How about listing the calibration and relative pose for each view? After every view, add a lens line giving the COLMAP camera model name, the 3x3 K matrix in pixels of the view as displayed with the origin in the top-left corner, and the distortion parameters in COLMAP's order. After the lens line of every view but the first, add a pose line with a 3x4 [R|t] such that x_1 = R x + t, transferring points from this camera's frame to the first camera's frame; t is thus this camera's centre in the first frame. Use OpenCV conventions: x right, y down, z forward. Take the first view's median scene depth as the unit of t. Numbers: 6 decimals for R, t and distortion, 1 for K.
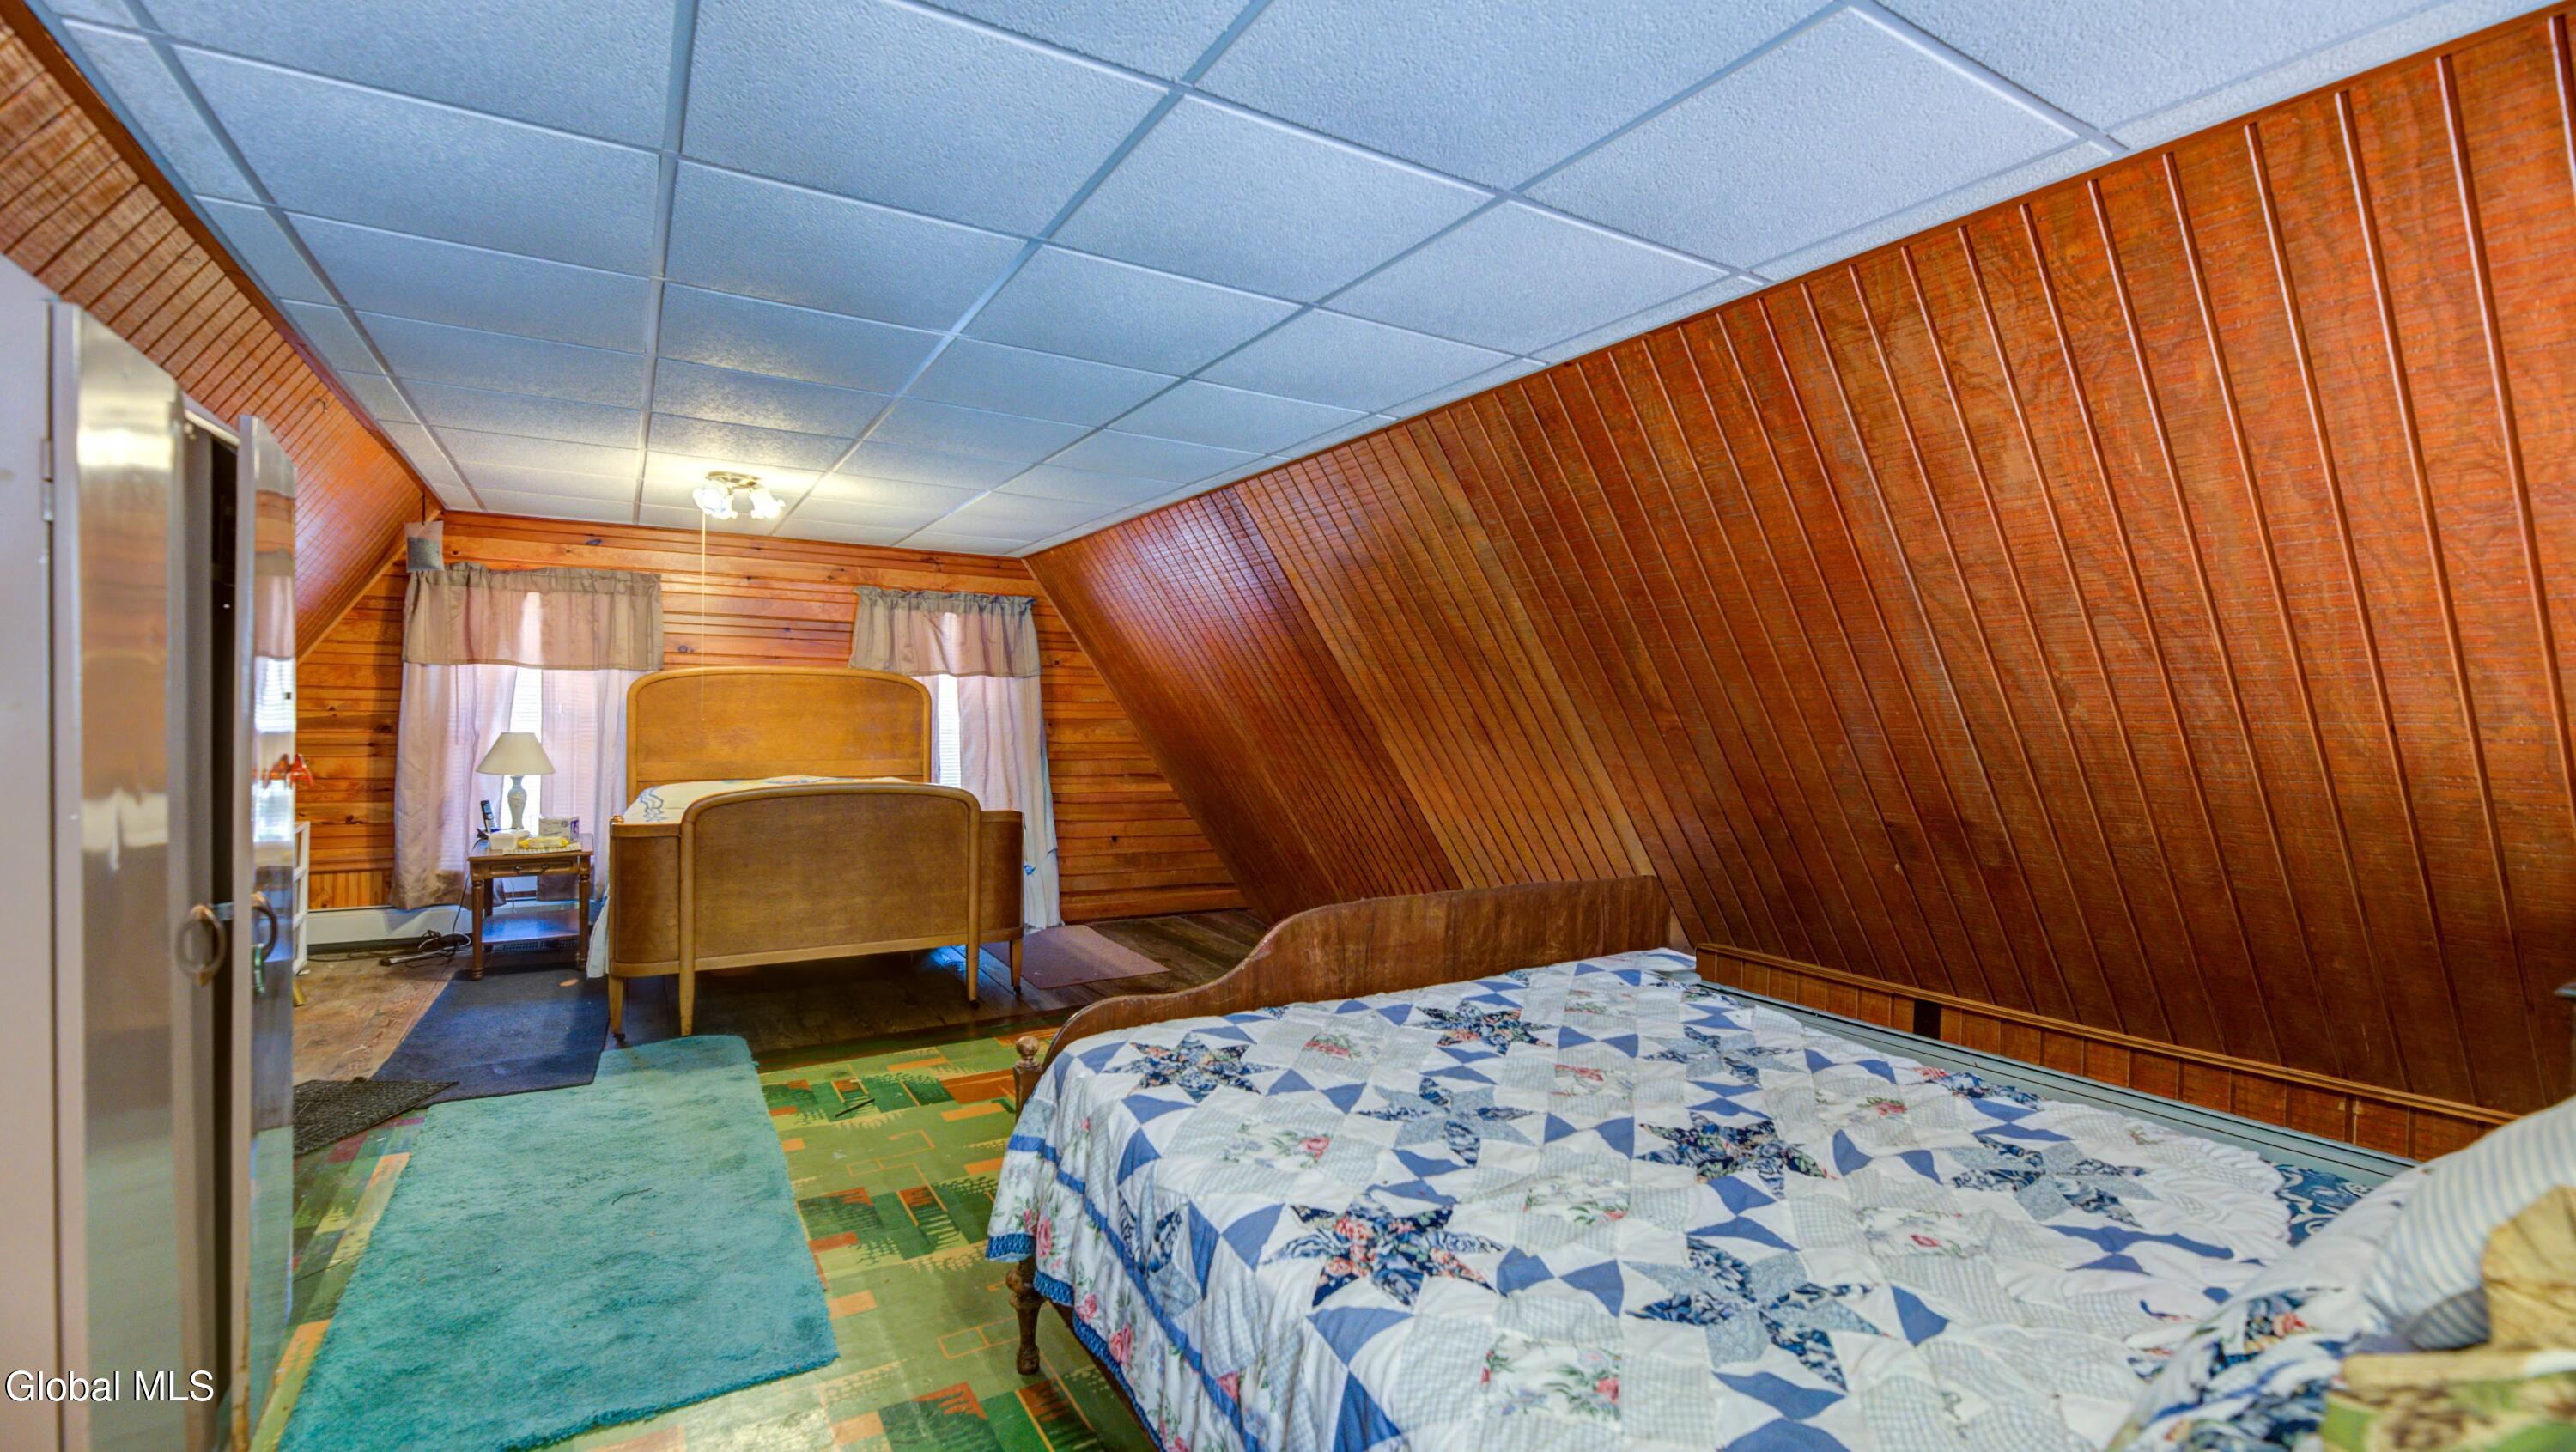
lens RADIAL K [[1050.0, 0, 1294.8], [0, 1050.0, 722.5], [0, 0, 1]] dist [-0.004394, -0.000247]
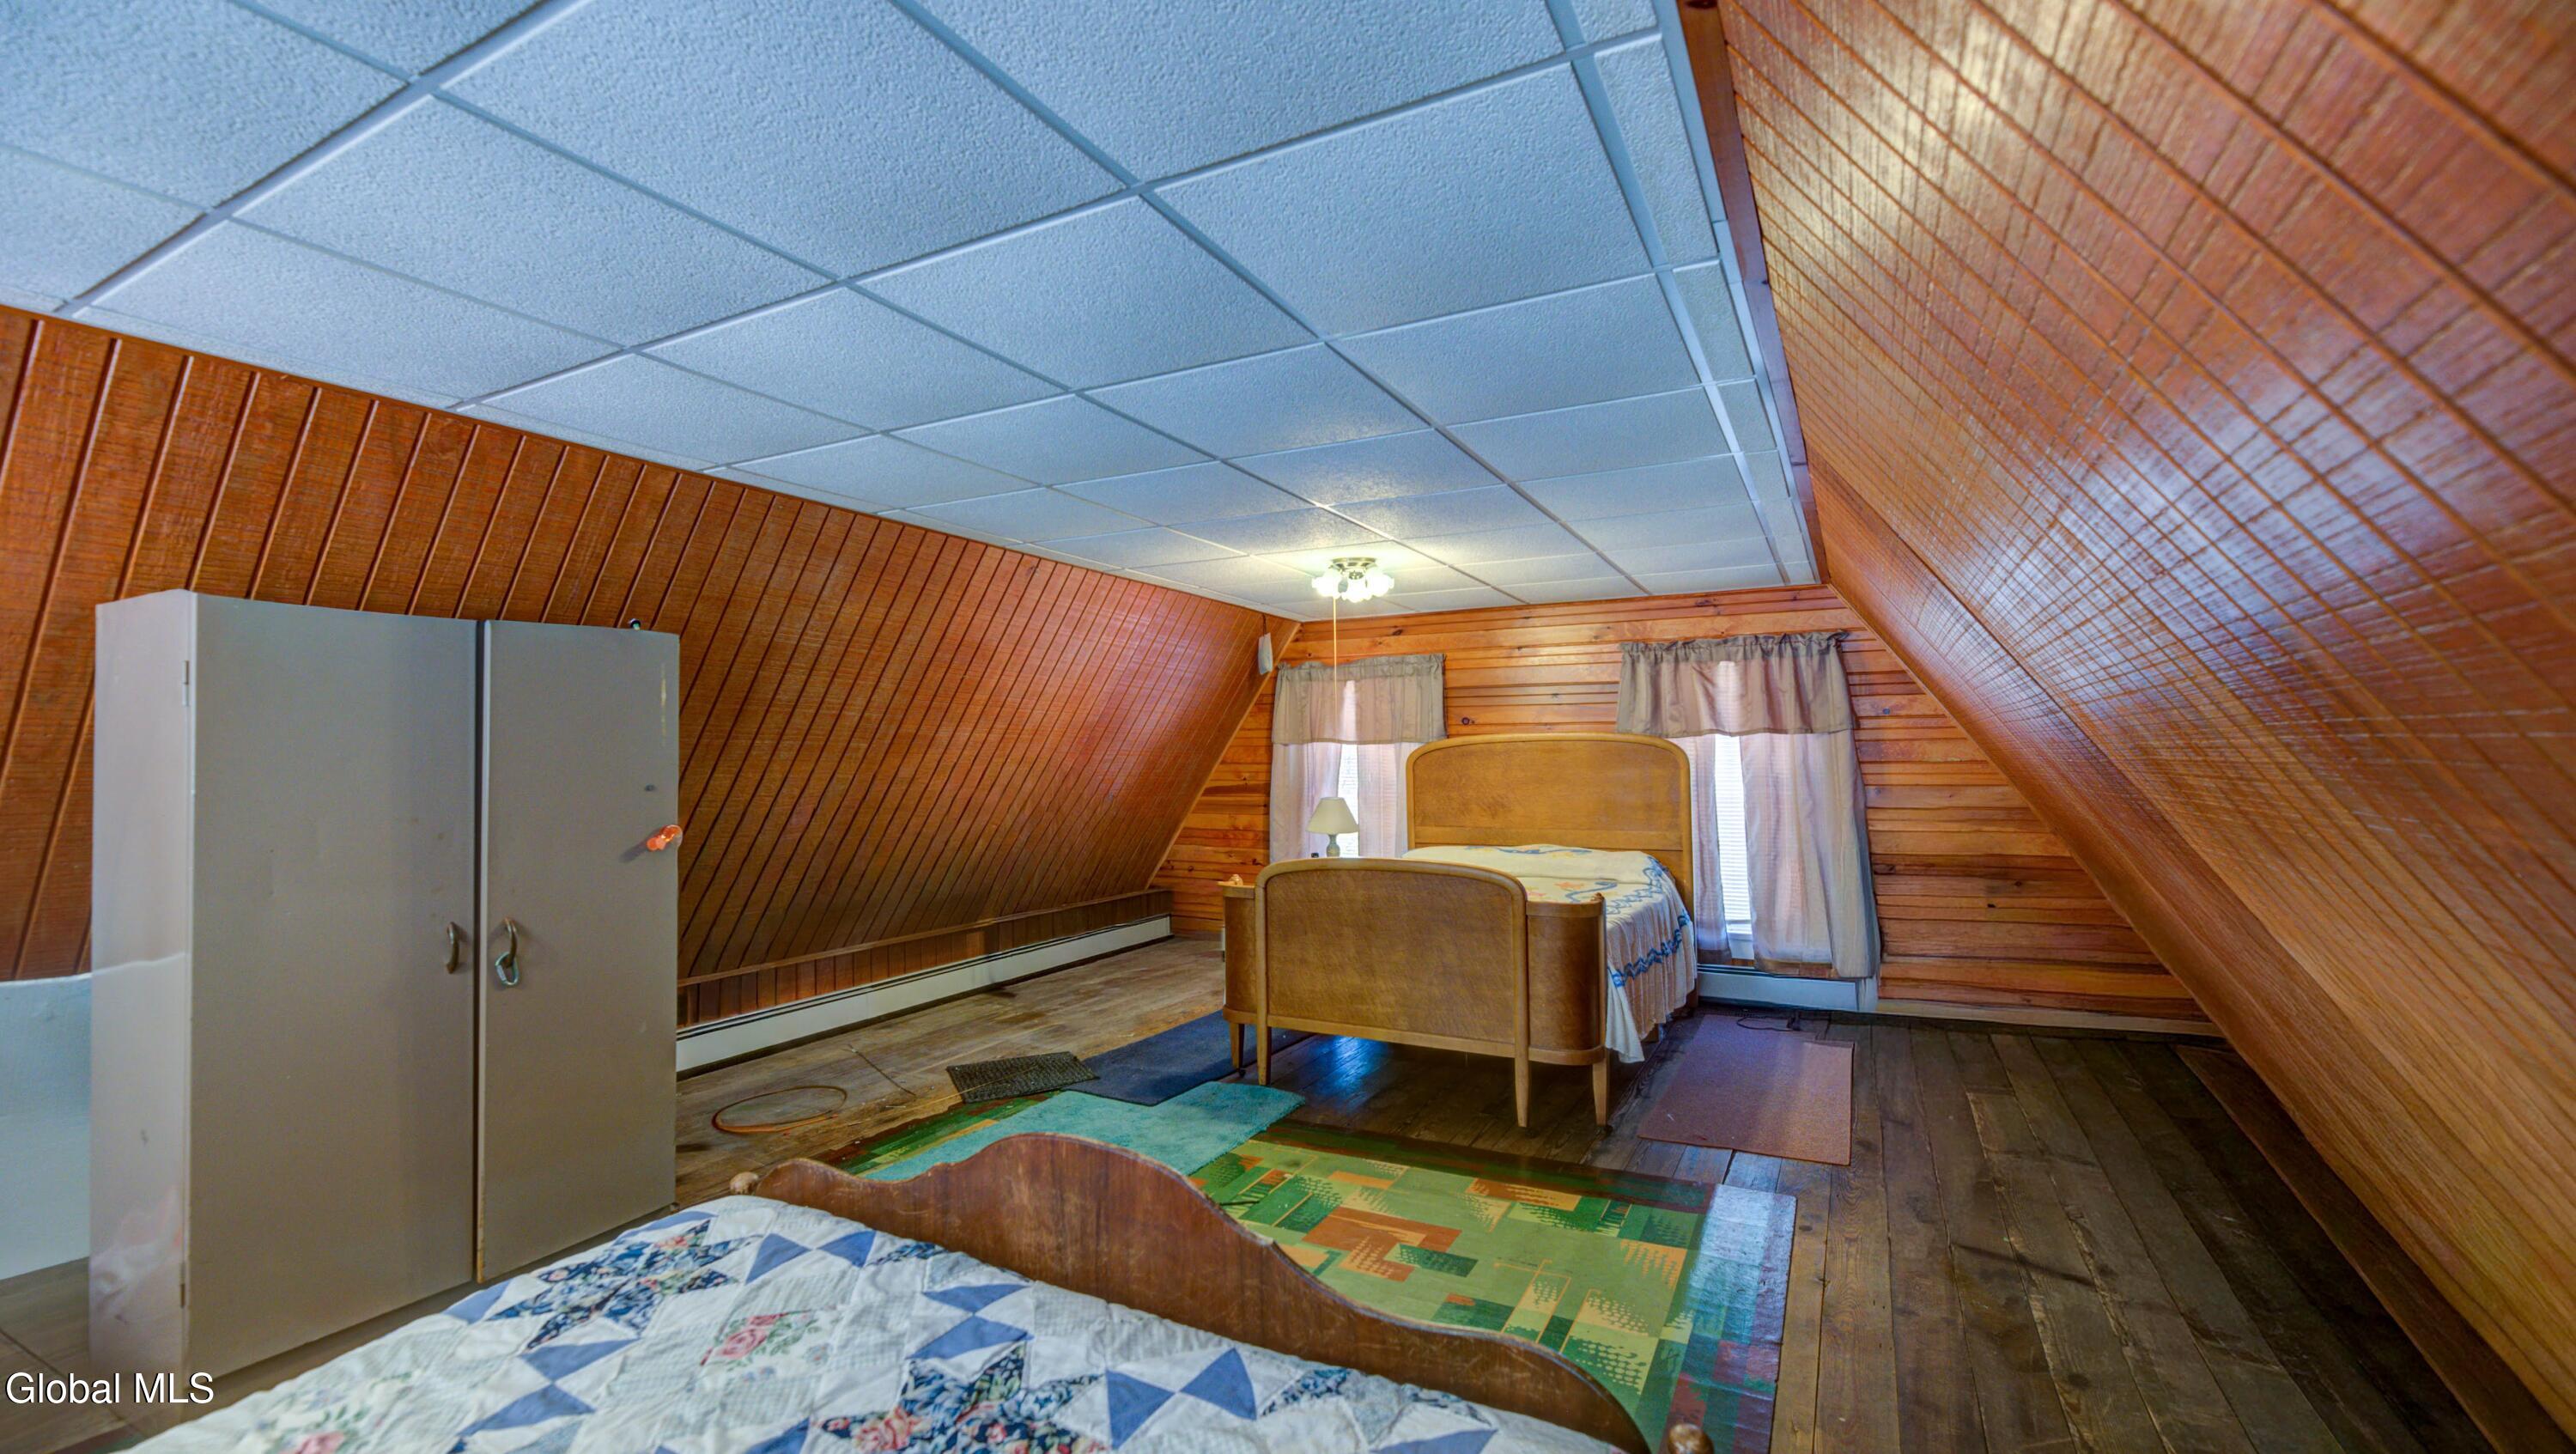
lens RADIAL K [[1050.1, 0, 1293.6], [0, 1050.1, 729.8], [0, 0, 1]] dist [-0.004394, -0.000247]
pose [[0.530109, -0.041483, -0.846914, 0.255326], [0.001505, 0.998847, -0.047983, -0.010526], [0.847928, 0.024161, 0.529561, 0.308972]]
